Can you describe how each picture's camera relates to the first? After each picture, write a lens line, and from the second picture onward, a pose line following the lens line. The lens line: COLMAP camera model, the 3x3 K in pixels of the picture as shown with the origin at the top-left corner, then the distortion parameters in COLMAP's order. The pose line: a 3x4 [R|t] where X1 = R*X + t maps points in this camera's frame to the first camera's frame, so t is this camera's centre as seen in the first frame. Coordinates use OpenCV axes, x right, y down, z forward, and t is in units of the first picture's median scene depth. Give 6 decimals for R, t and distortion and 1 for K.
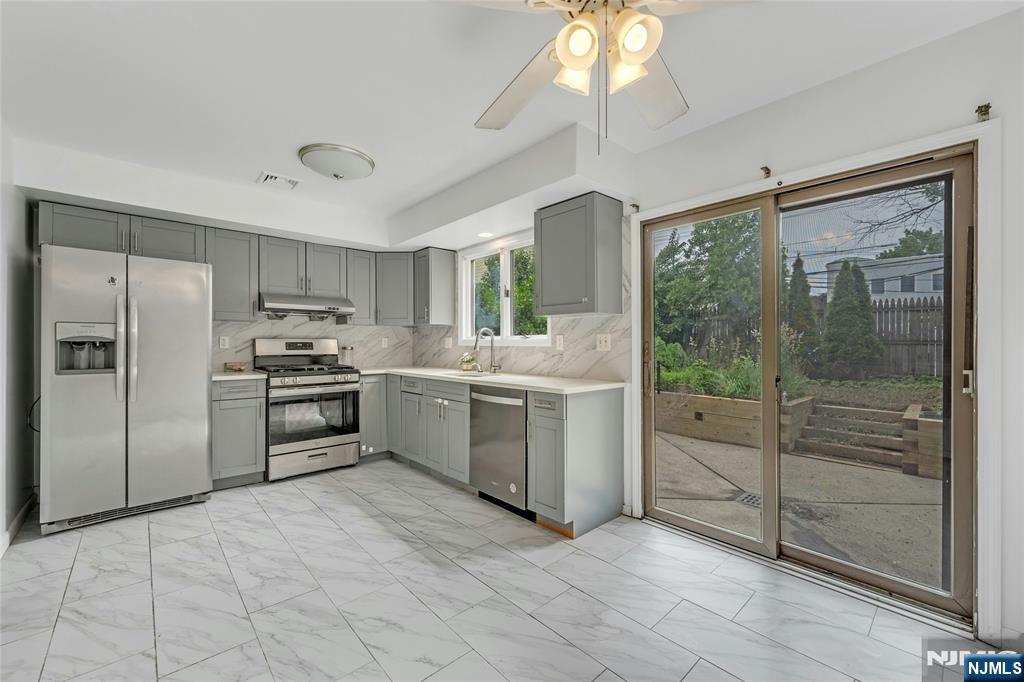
lens RADIAL K [[404.5, 0, 512.0], [0, 404.5, 341.0], [0, 0, 1]] dist [-0.000923, -0.000116]
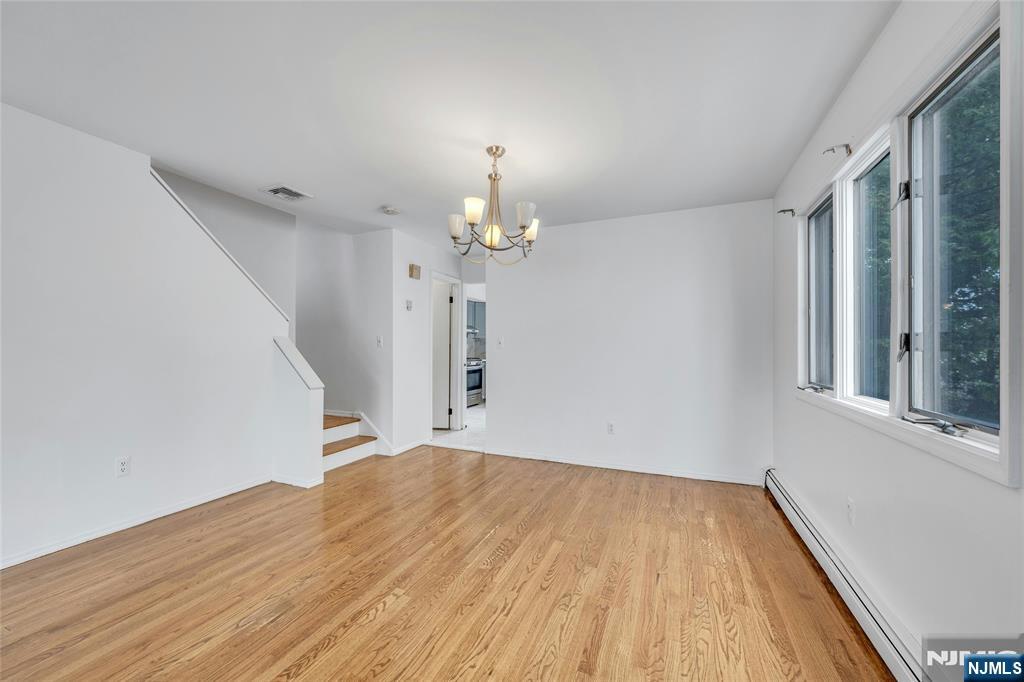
lens RADIAL K [[391.3, 0, 506.2], [0, 391.3, 343.5], [0, 0, 1]] dist [0.001951, 0.000107]
pose [[0.911127, 0.007380, 0.412060, -1.266390], [-0.005954, 0.999971, -0.004743, -0.002493], [-0.412083, 0.001868, 0.911144, -1.063084]]
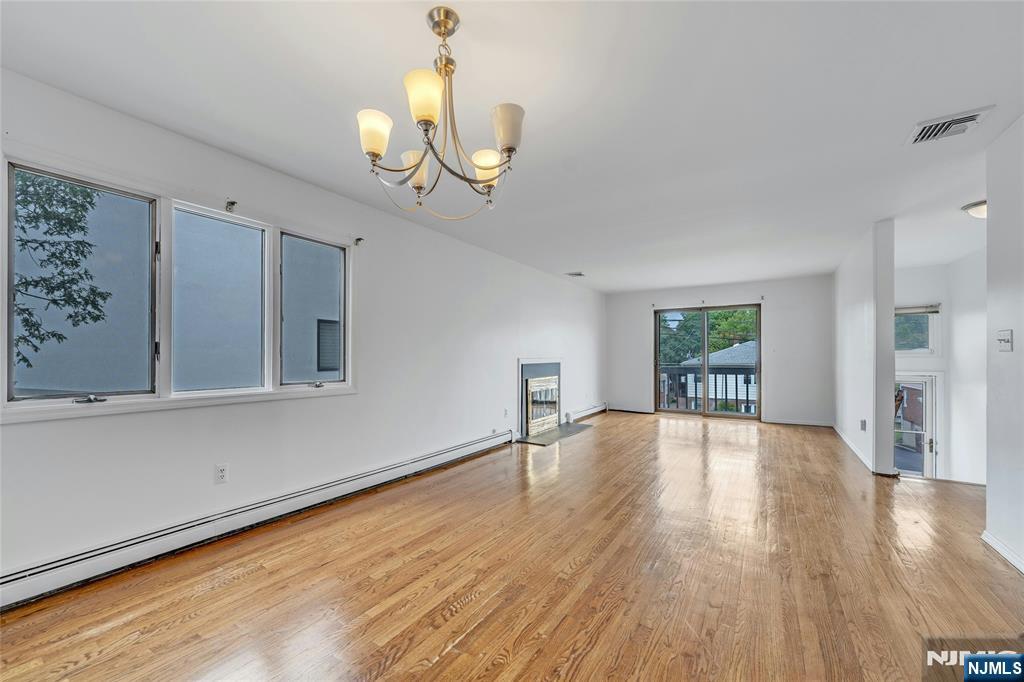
lens RADIAL K [[392.9, 0, 504.6], [0, 392.9, 356.6], [0, 0, 1]] dist [0.000226, -0.000126]
pose [[-0.969603, -0.000829, -0.244683, -0.935534], [0.000273, 0.999990, -0.004470, 0.010156], [0.244684, -0.004401, -0.969593, 0.077538]]
